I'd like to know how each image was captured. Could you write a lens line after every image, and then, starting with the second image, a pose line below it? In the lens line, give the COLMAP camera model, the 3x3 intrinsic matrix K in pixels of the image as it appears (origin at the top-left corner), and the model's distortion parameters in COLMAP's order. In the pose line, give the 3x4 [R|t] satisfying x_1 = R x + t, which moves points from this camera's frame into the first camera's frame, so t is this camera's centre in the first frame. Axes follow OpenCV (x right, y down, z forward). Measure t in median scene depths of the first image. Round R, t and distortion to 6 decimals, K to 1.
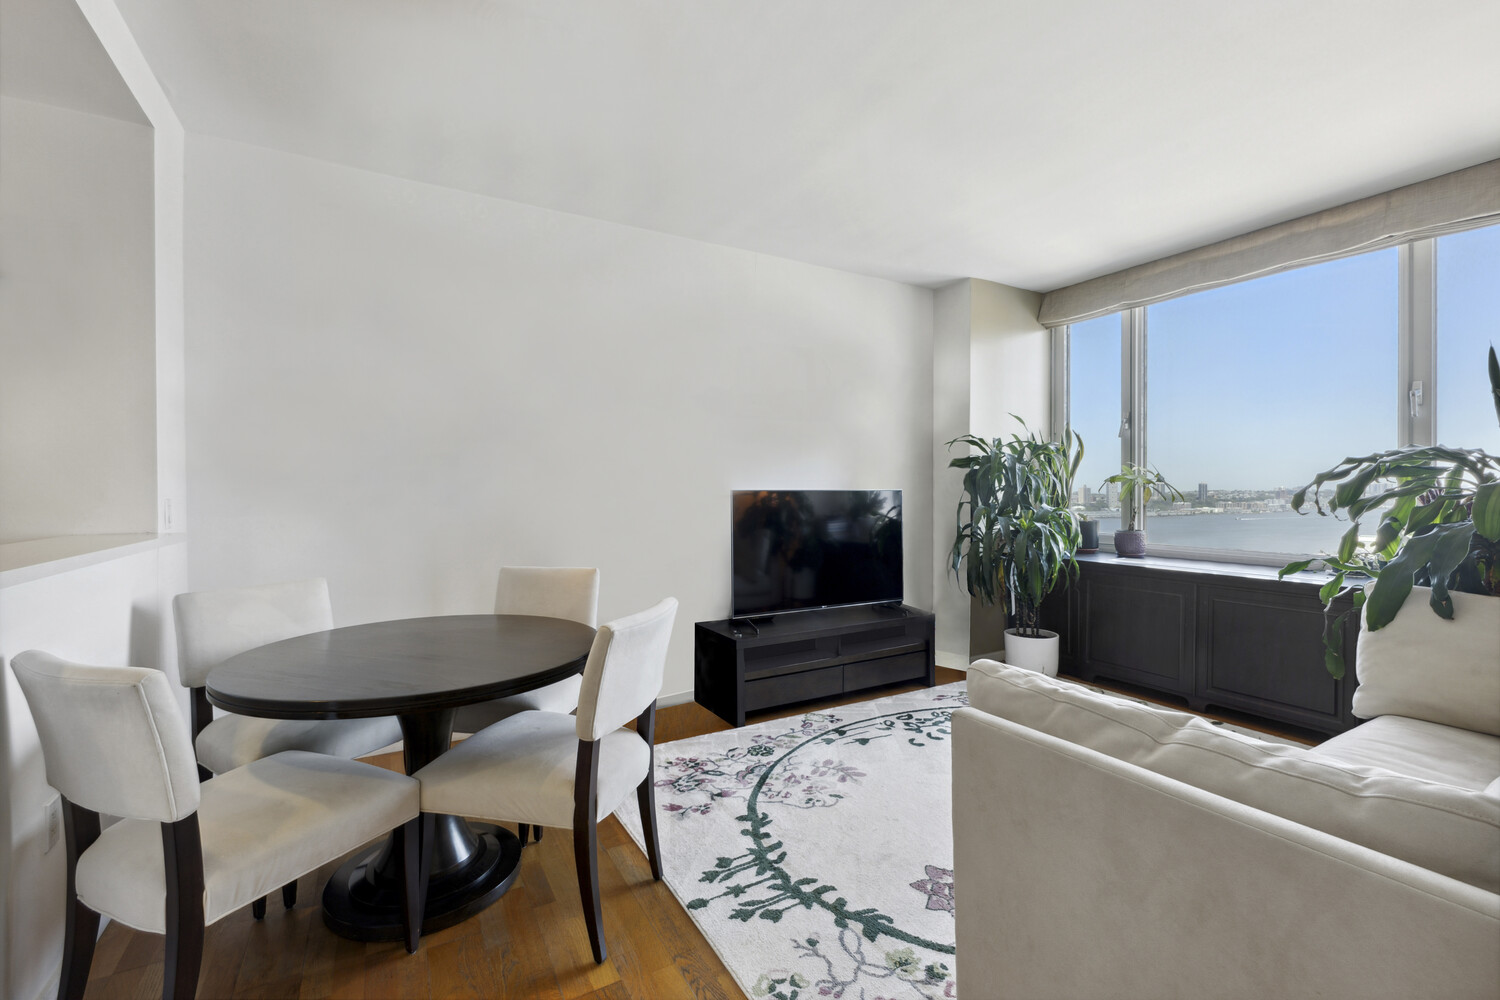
lens RADIAL K [[645.7, 0, 755.7], [0, 645.7, 495.6], [0, 0, 1]] dist [-0.008583, -0.002364]
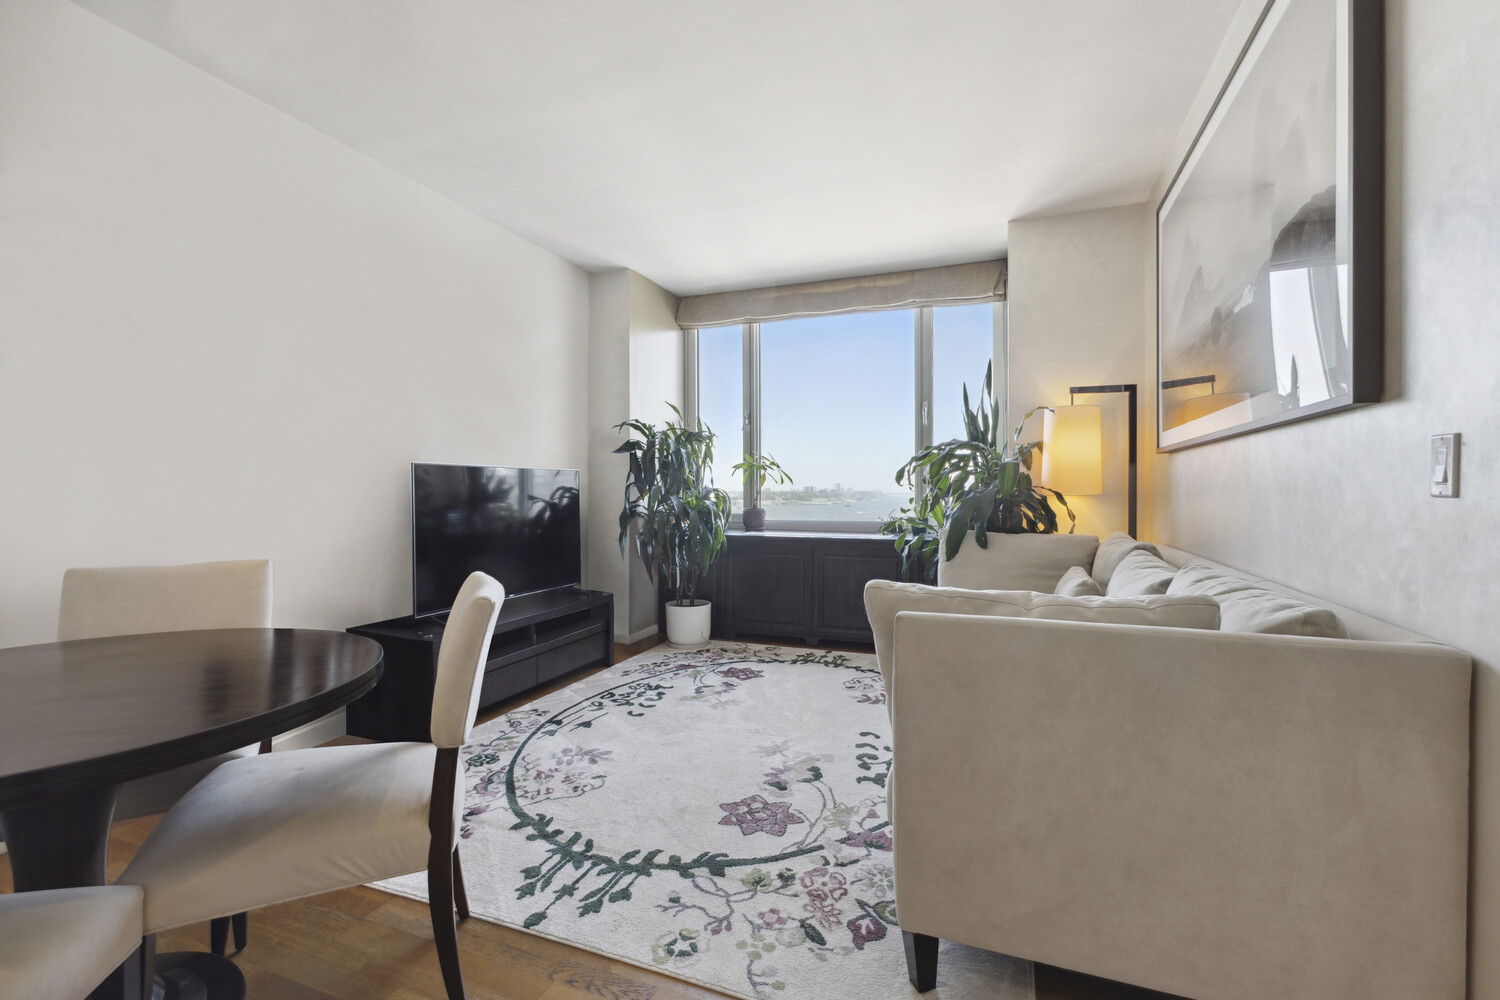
lens RADIAL K [[645.7, 0, 791.1], [0, 645.7, 489.7], [0, 0, 1]] dist [-0.008583, -0.002364]
pose [[0.763310, -0.003496, 0.646023, -0.201349], [0.006679, 0.999975, -0.002480, 0.032059], [-0.645998, 0.006208, 0.763314, 0.060034]]
